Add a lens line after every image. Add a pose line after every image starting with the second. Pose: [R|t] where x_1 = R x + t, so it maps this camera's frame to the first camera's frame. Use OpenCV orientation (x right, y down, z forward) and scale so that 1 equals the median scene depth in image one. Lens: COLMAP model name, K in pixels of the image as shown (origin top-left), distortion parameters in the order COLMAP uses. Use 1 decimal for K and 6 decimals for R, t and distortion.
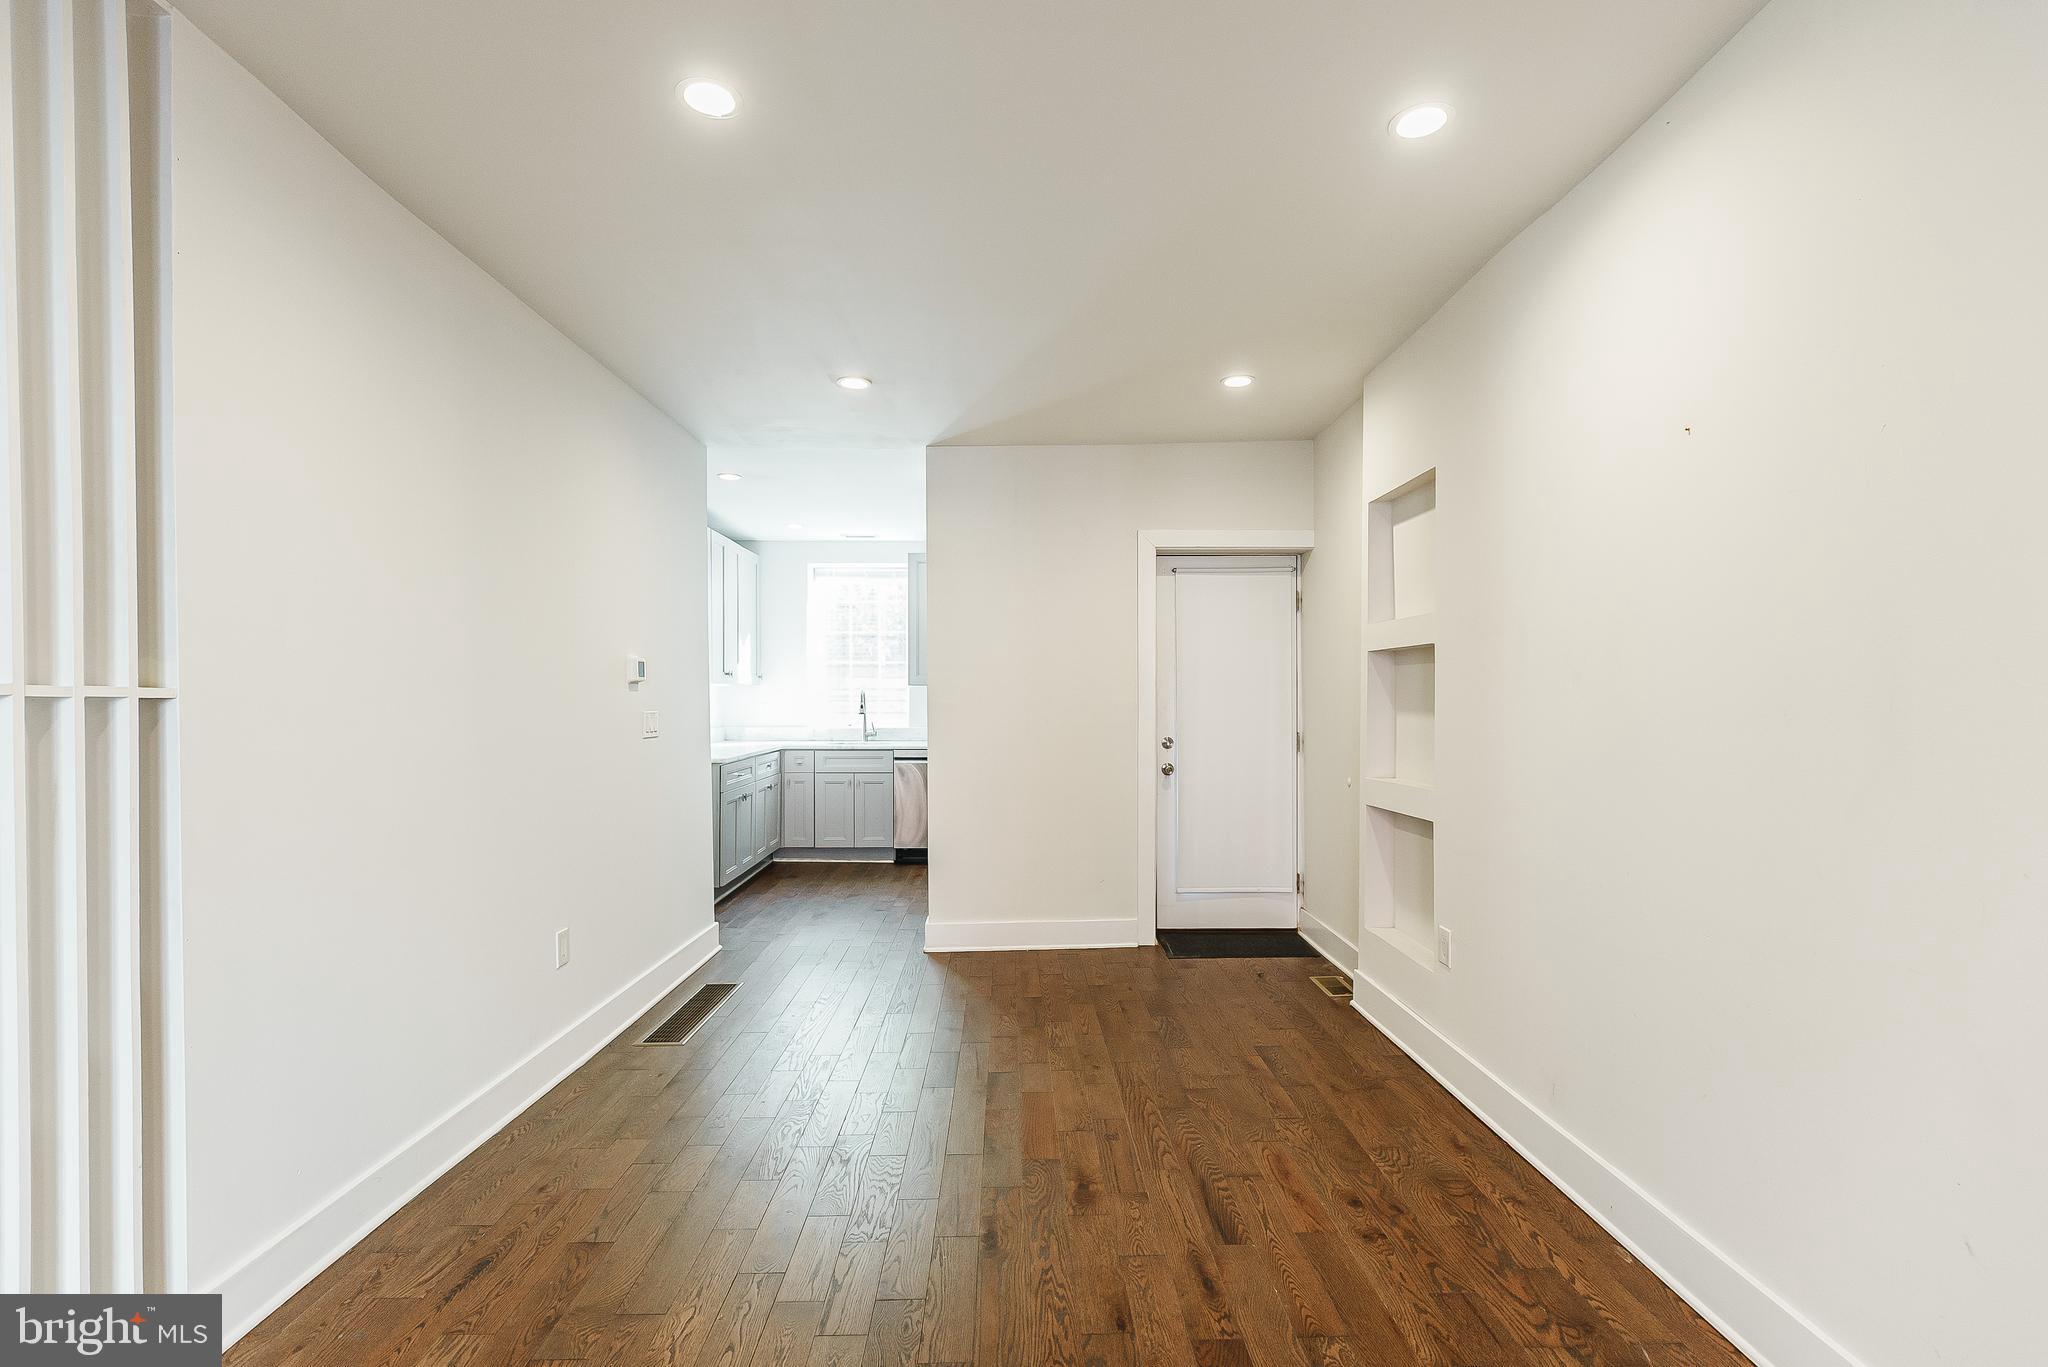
lens RADIAL K [[938.3, 0, 1024.9], [0, 938.3, 703.9], [0, 0, 1]] dist [0.000975, -0.000261]
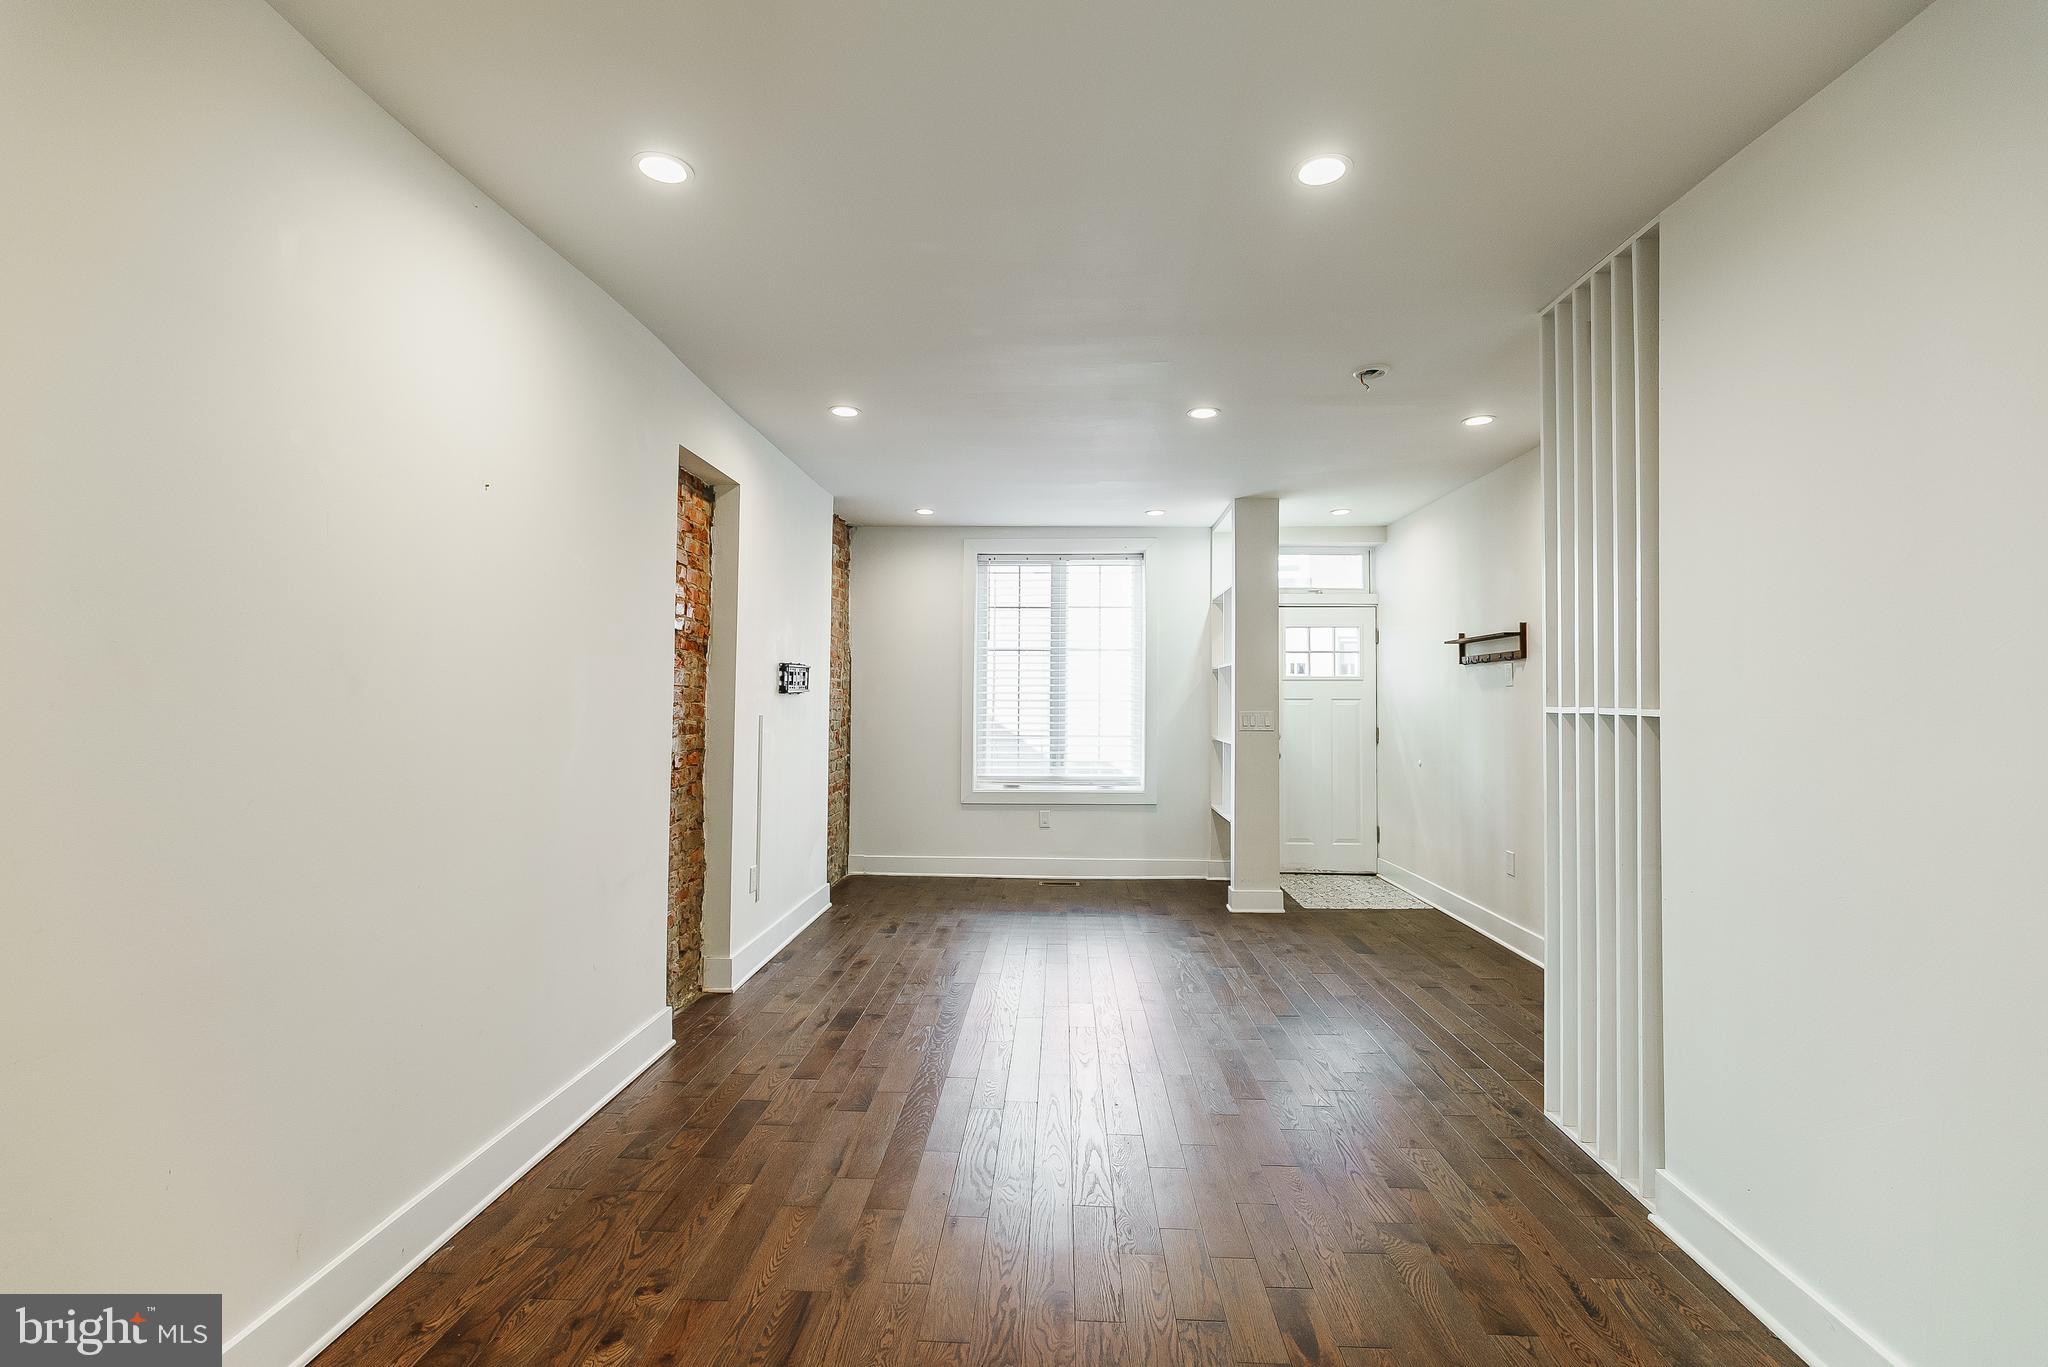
lens RADIAL K [[916.0, 0, 1027.6], [0, 916.0, 679.5], [0, 0, 1]] dist [0.003687, -0.001304]
pose [[-0.998341, -0.003561, 0.057469, -0.027550], [-0.004403, 0.999885, -0.014540, -0.014359], [-0.057410, -0.014769, -0.998241, 0.984310]]
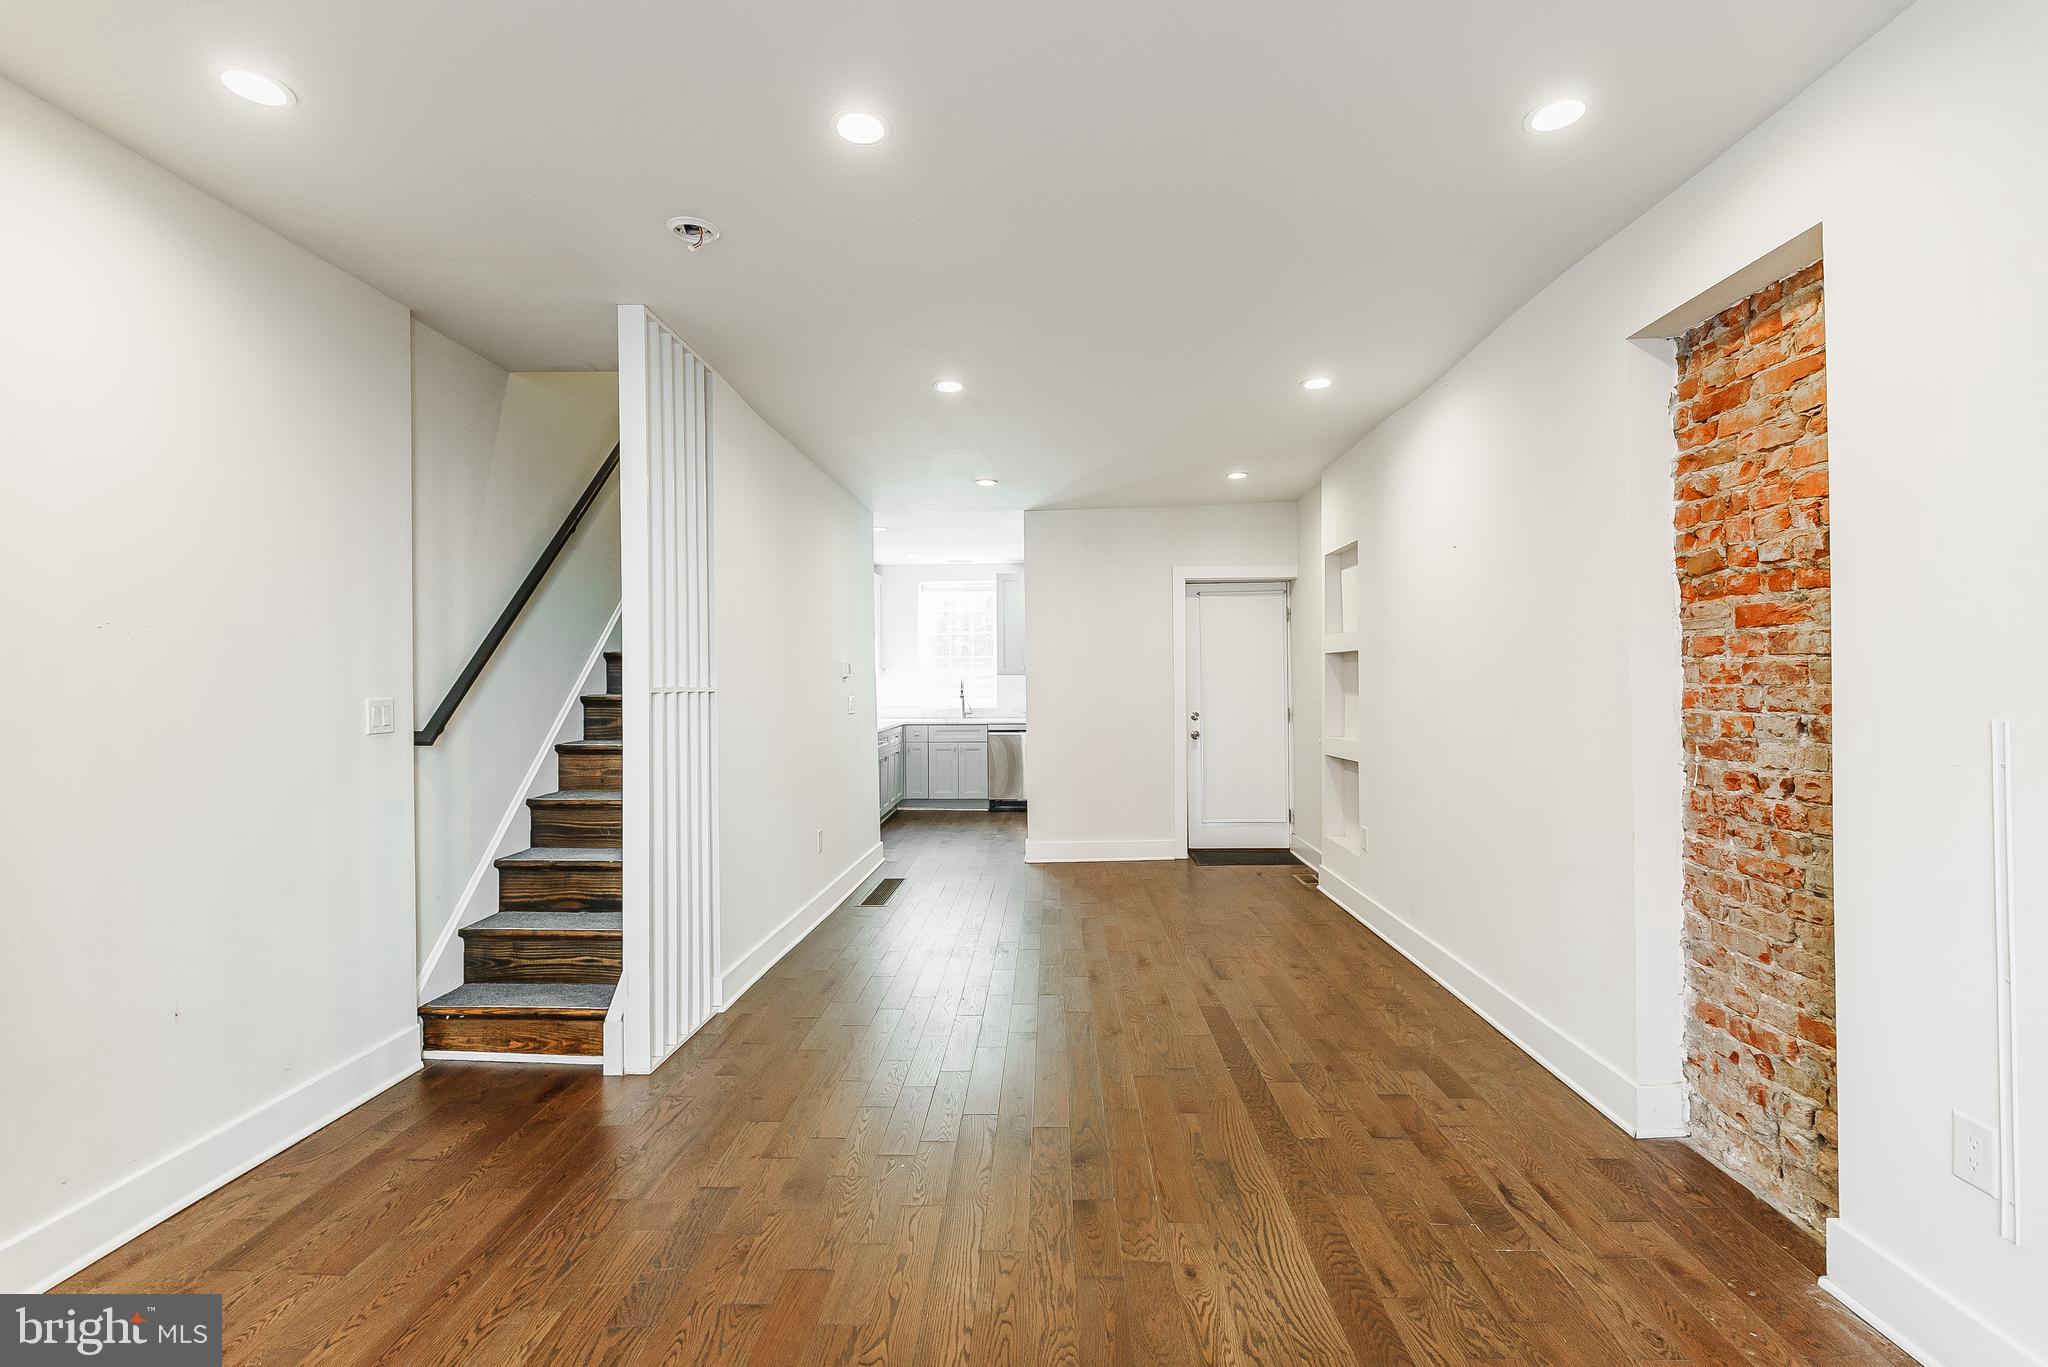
lens RADIAL K [[916.0, 0, 1027.6], [0, 916.0, 679.5], [0, 0, 1]] dist [0.003687, -0.001304]
pose [[0.999035, -0.007383, -0.043292, -0.043563], [0.007004, 0.999936, -0.008901, -0.003495], [0.043355, 0.008590, 0.999023, -0.430286]]
